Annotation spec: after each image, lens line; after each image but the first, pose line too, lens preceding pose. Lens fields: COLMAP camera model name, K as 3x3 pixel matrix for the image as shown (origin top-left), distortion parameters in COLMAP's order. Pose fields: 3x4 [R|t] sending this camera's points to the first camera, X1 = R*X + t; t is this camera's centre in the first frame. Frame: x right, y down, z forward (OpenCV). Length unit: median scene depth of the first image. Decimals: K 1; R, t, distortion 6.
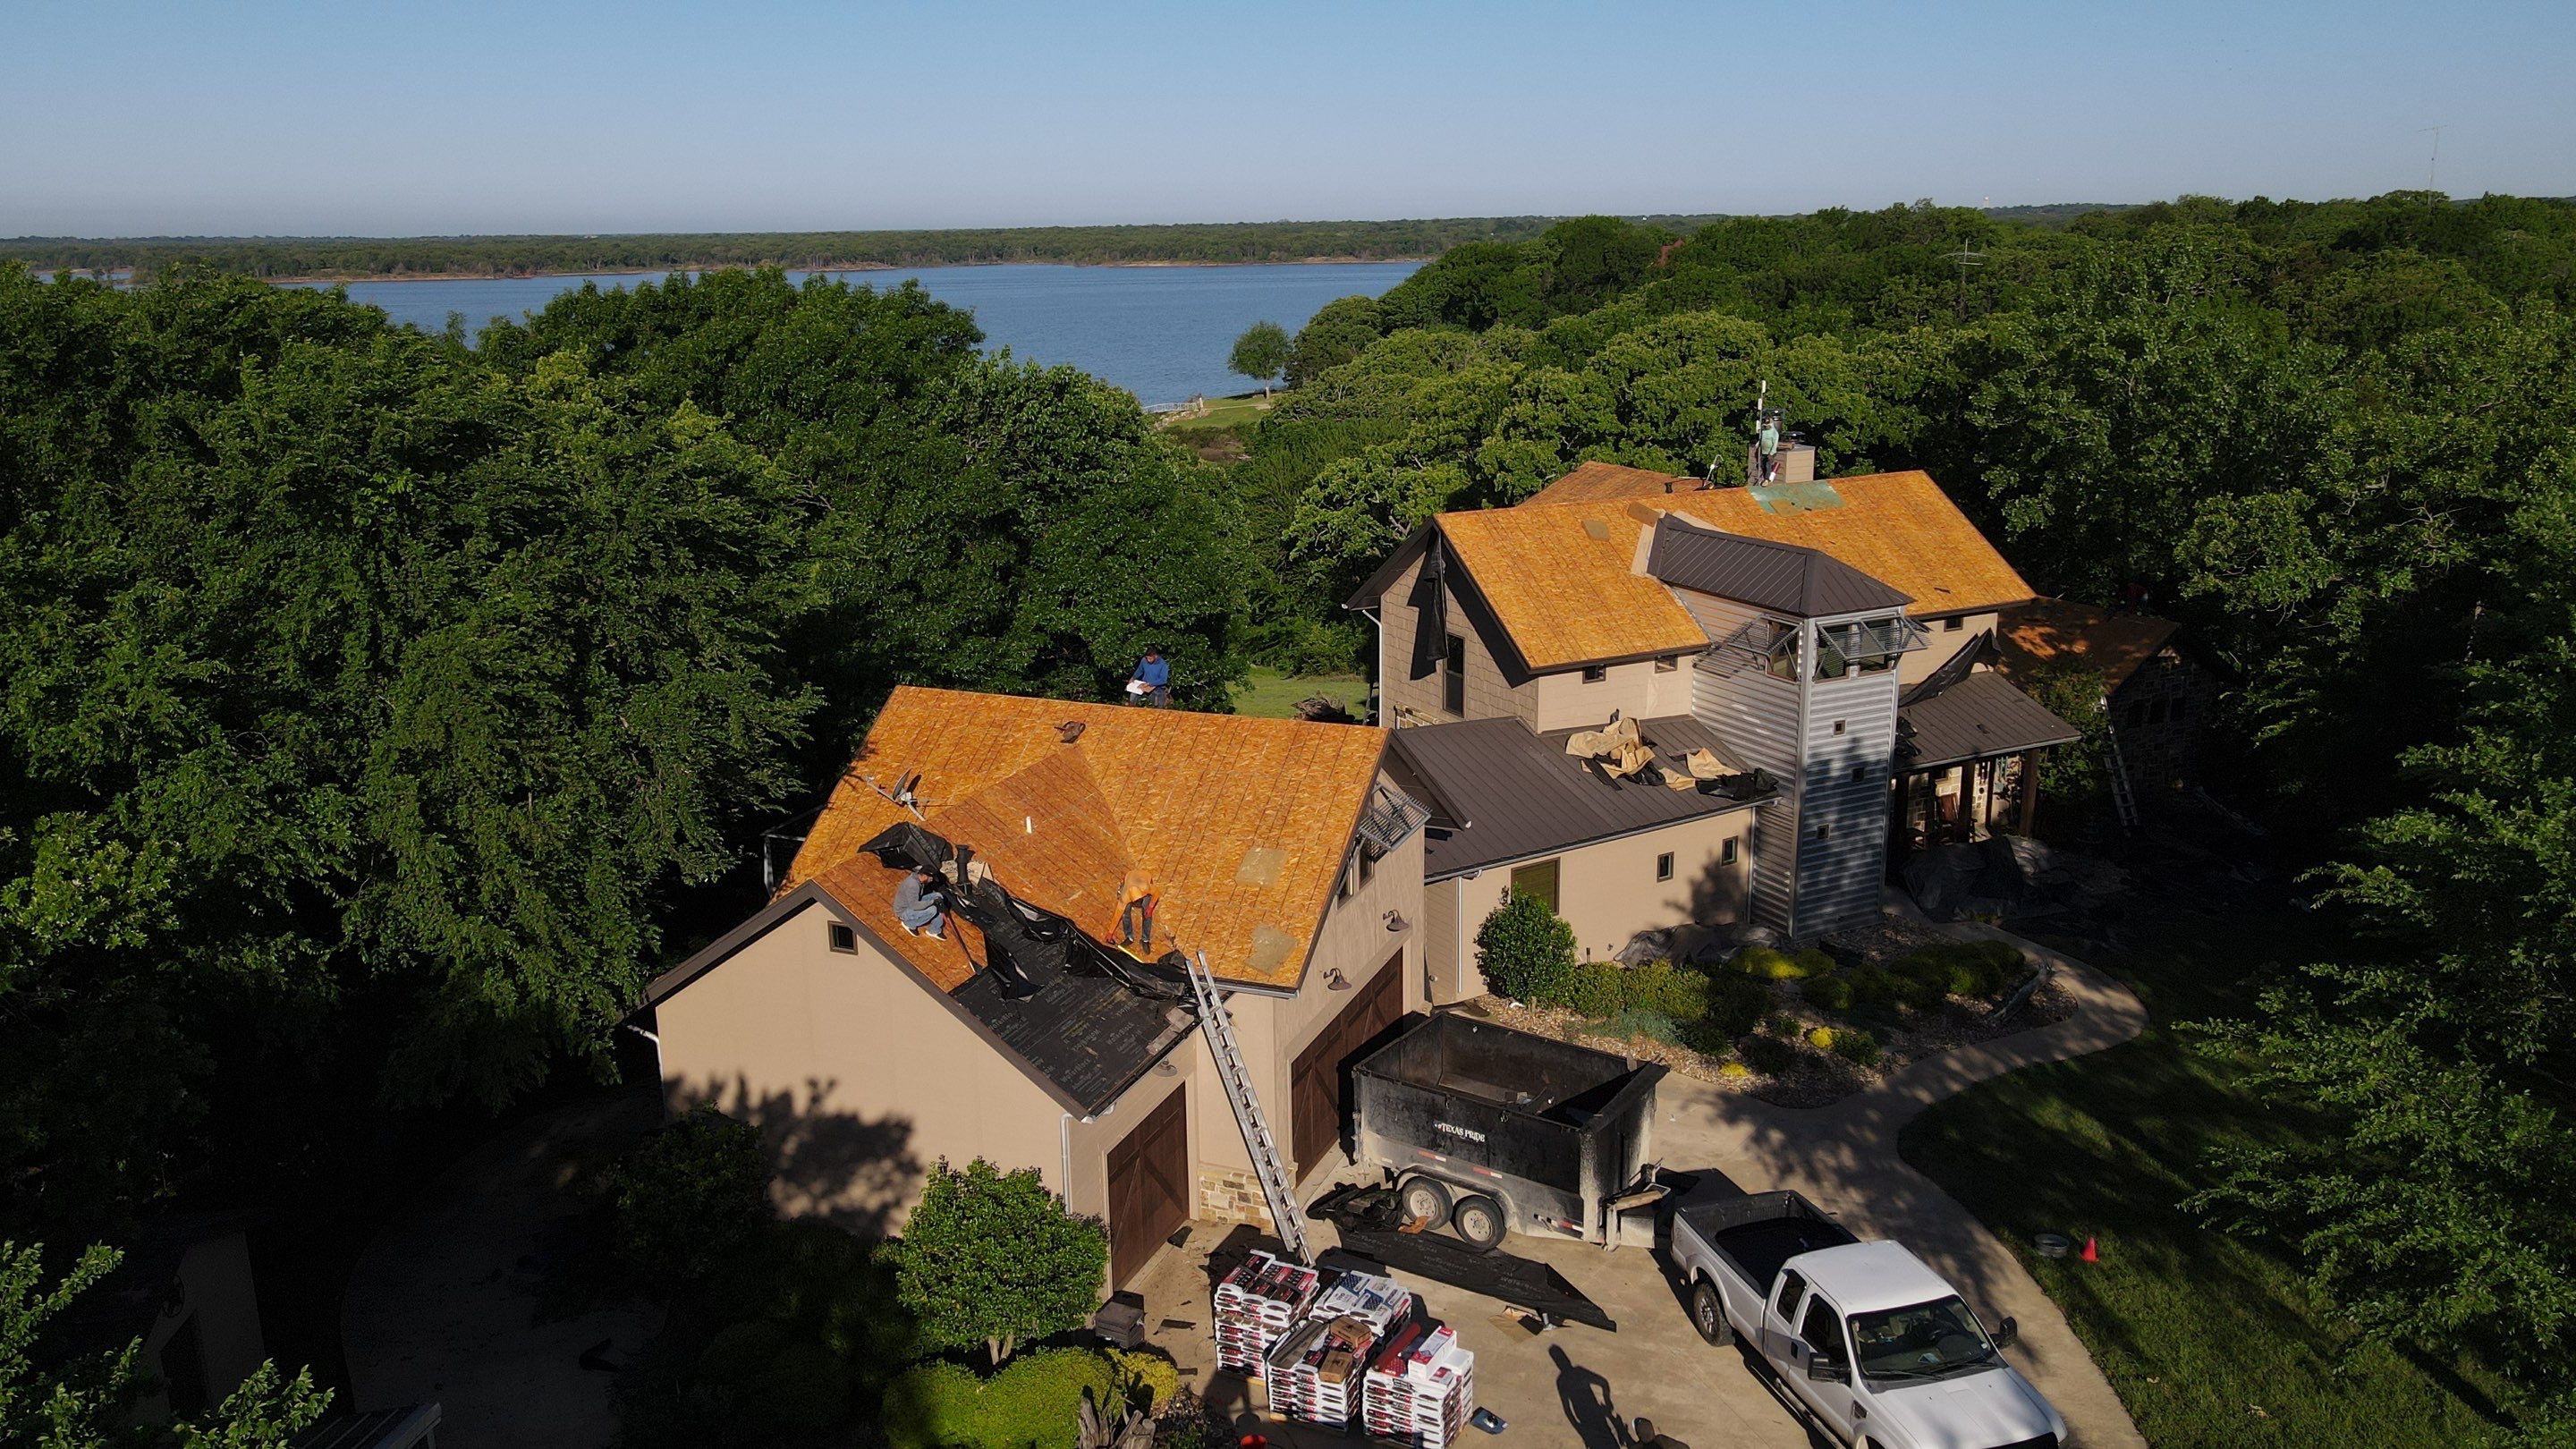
lens RADIAL K [[1882.7, 0, 1278.8], [0, 1882.7, 698.4], [0, 0, 1]] dist [-0.056613, 0.135760]
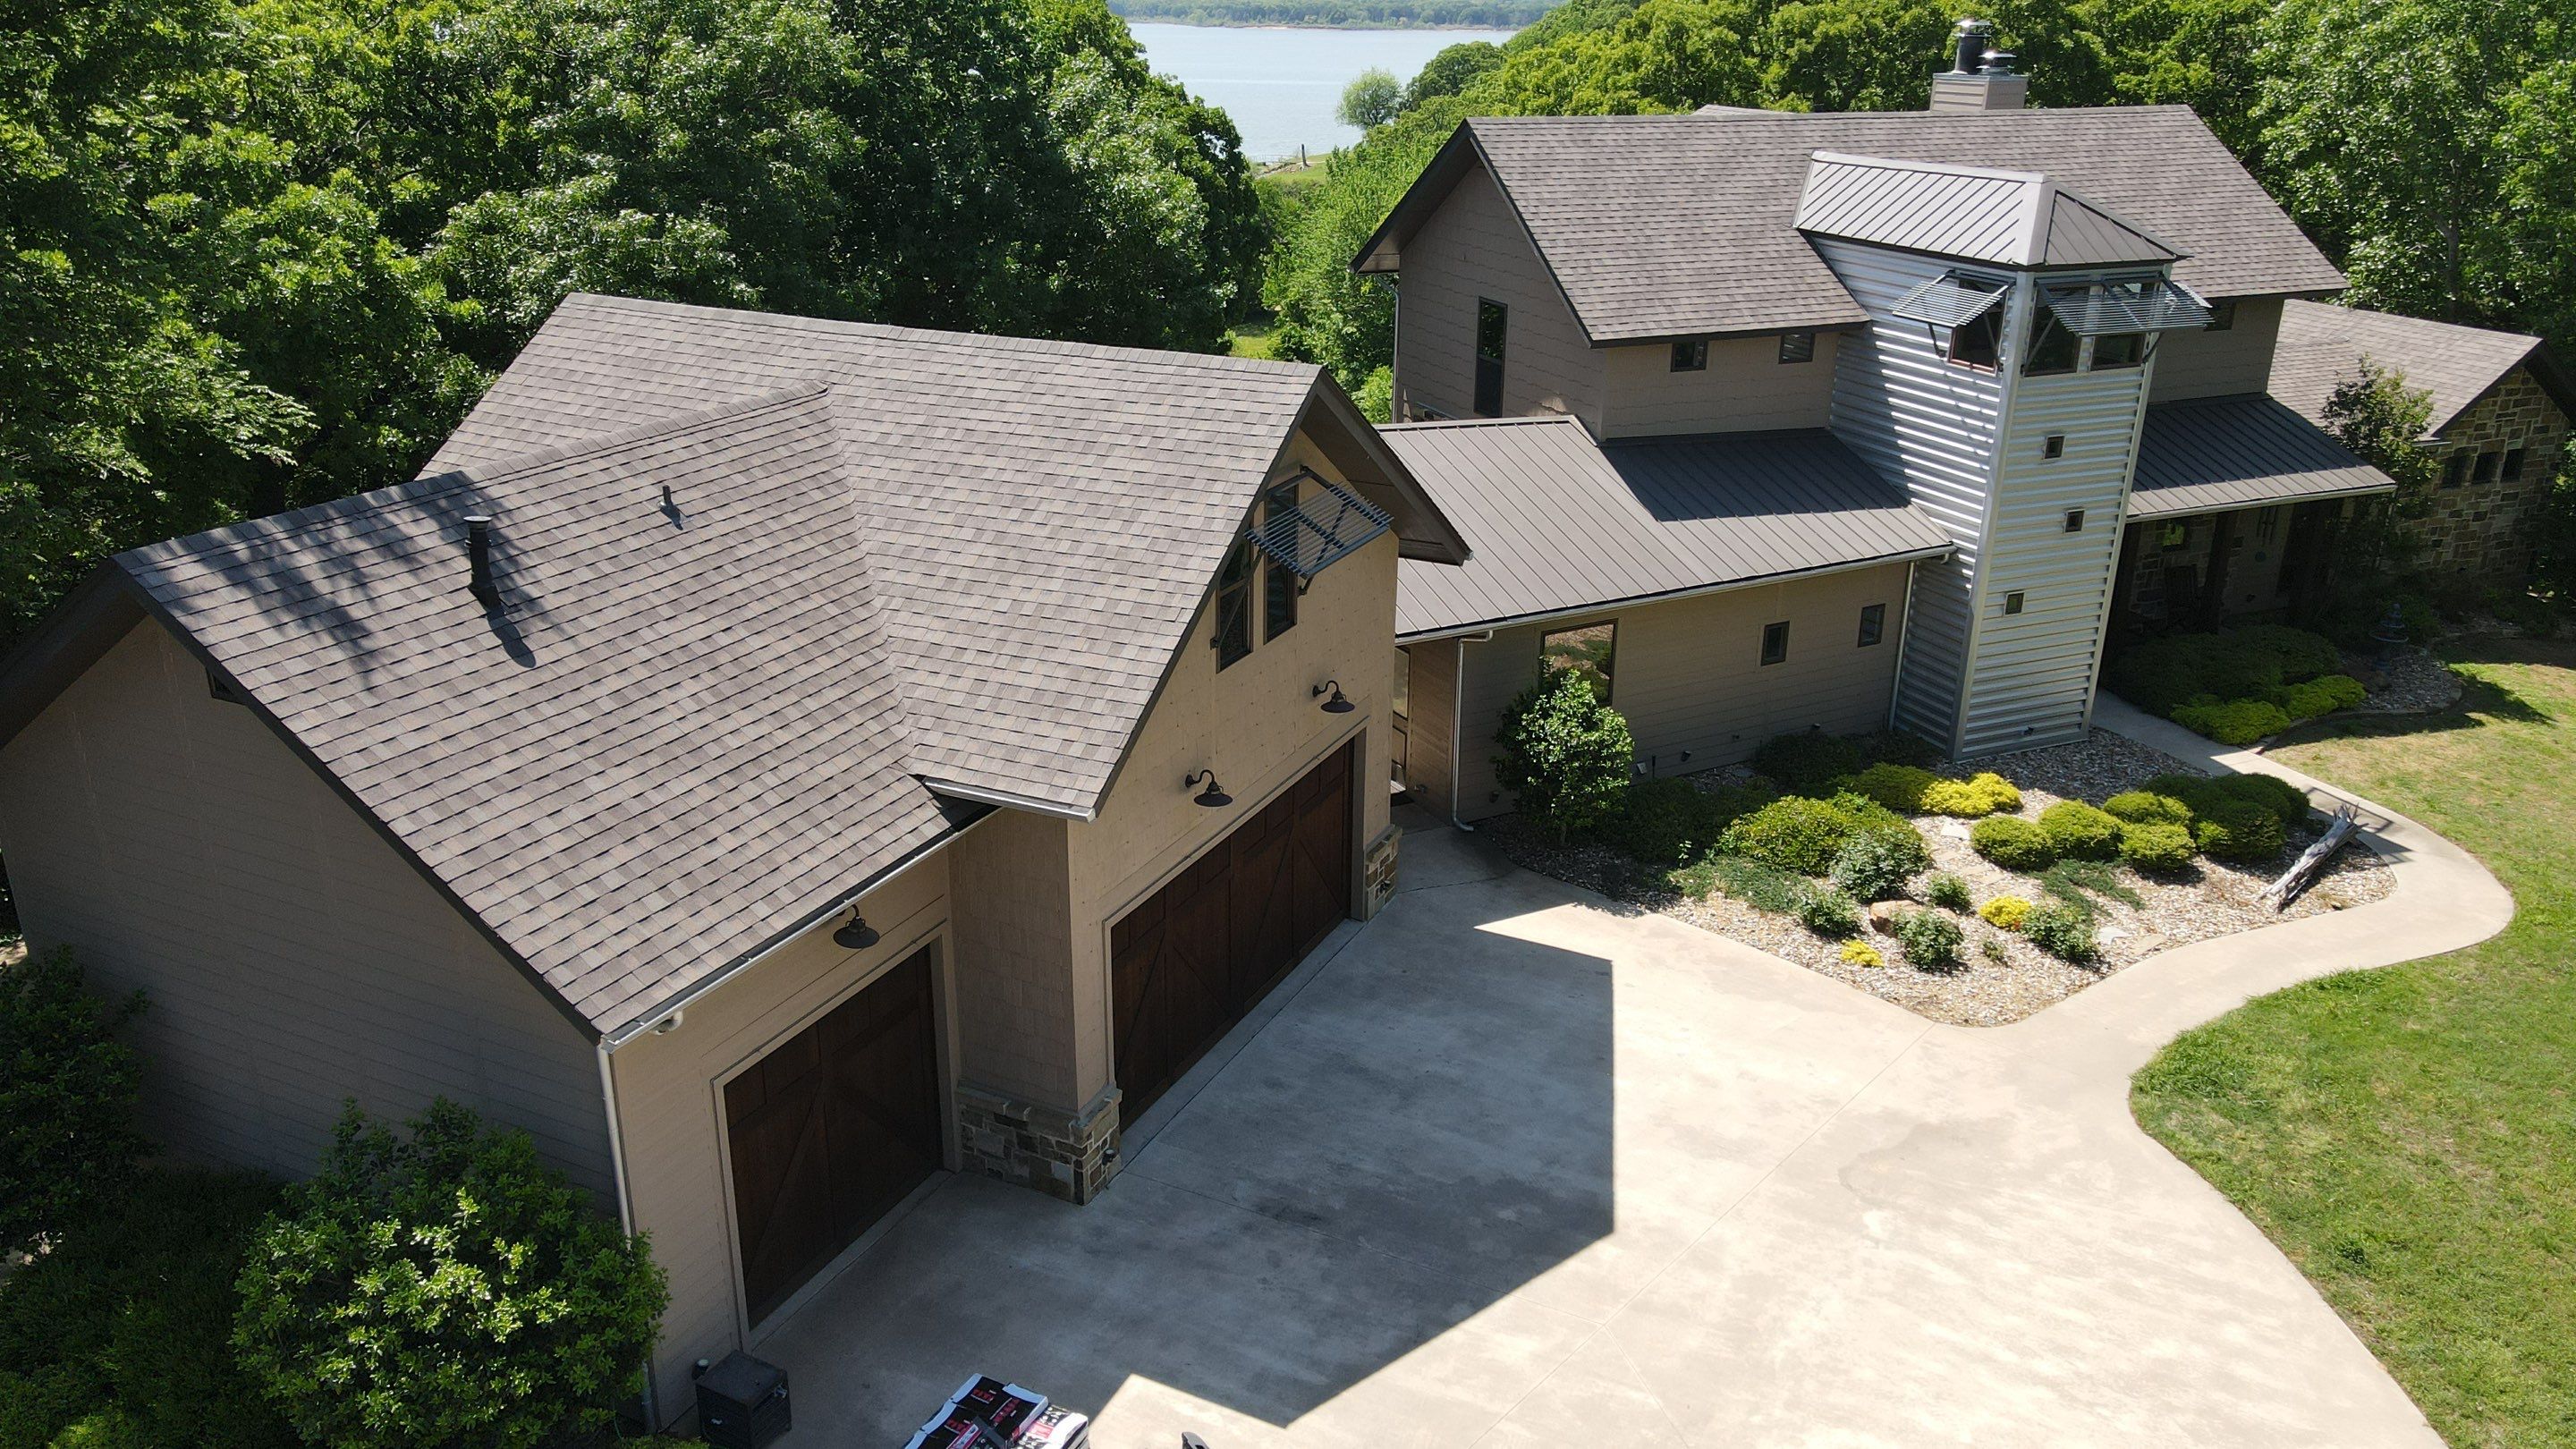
lens RADIAL K [[1885.2, 0, 1277.3], [0, 1885.2, 723.4], [0, 0, 1]] dist [-0.004491, 0.056201]
pose [[0.997601, 0.044434, -0.053090, 0.063149], [-0.037397, 0.991213, 0.126881, 0.037006], [0.058261, -0.124591, 0.990496, 0.299206]]
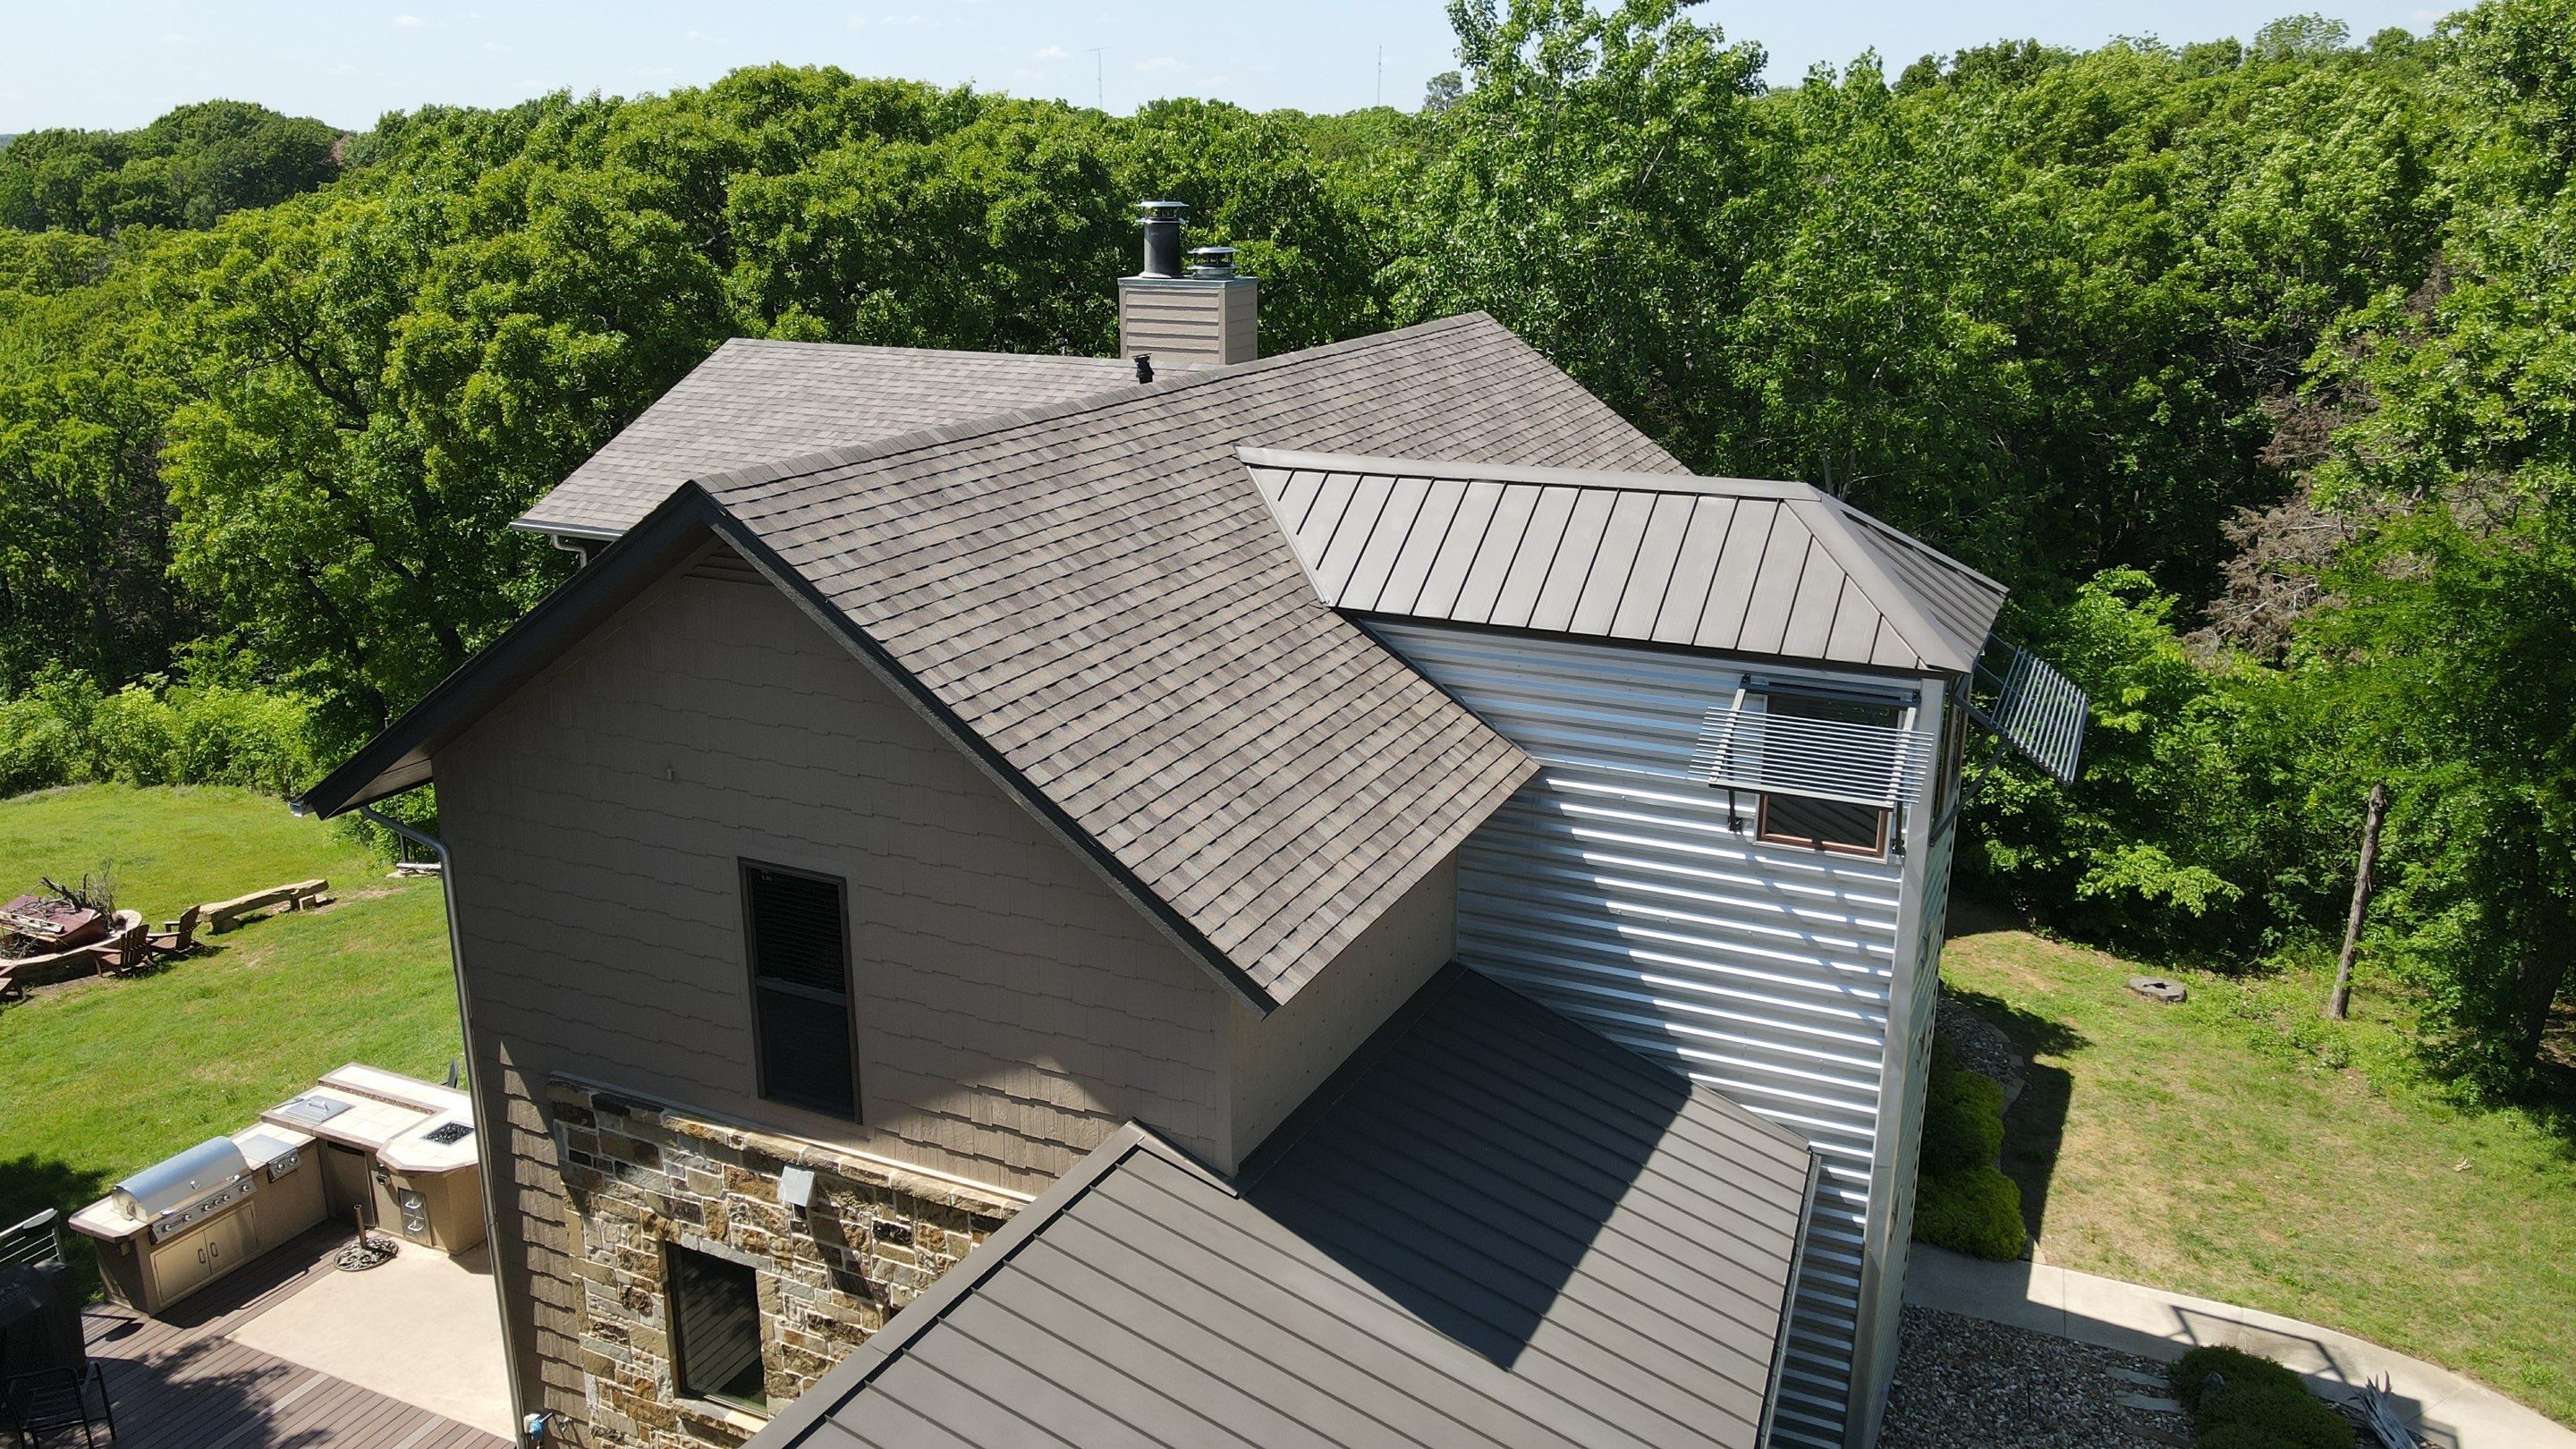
lens RADIAL K [[1897.6, 0, 1275.7], [0, 1897.6, 722.7], [0, 0, 1]] dist [-0.008695, 0.046470]
pose [[0.786049, -0.166694, 0.595265, -0.024446], [0.138073, 0.985972, 0.093779, -0.082896], [-0.602547, 0.008475, 0.798038, 0.760249]]
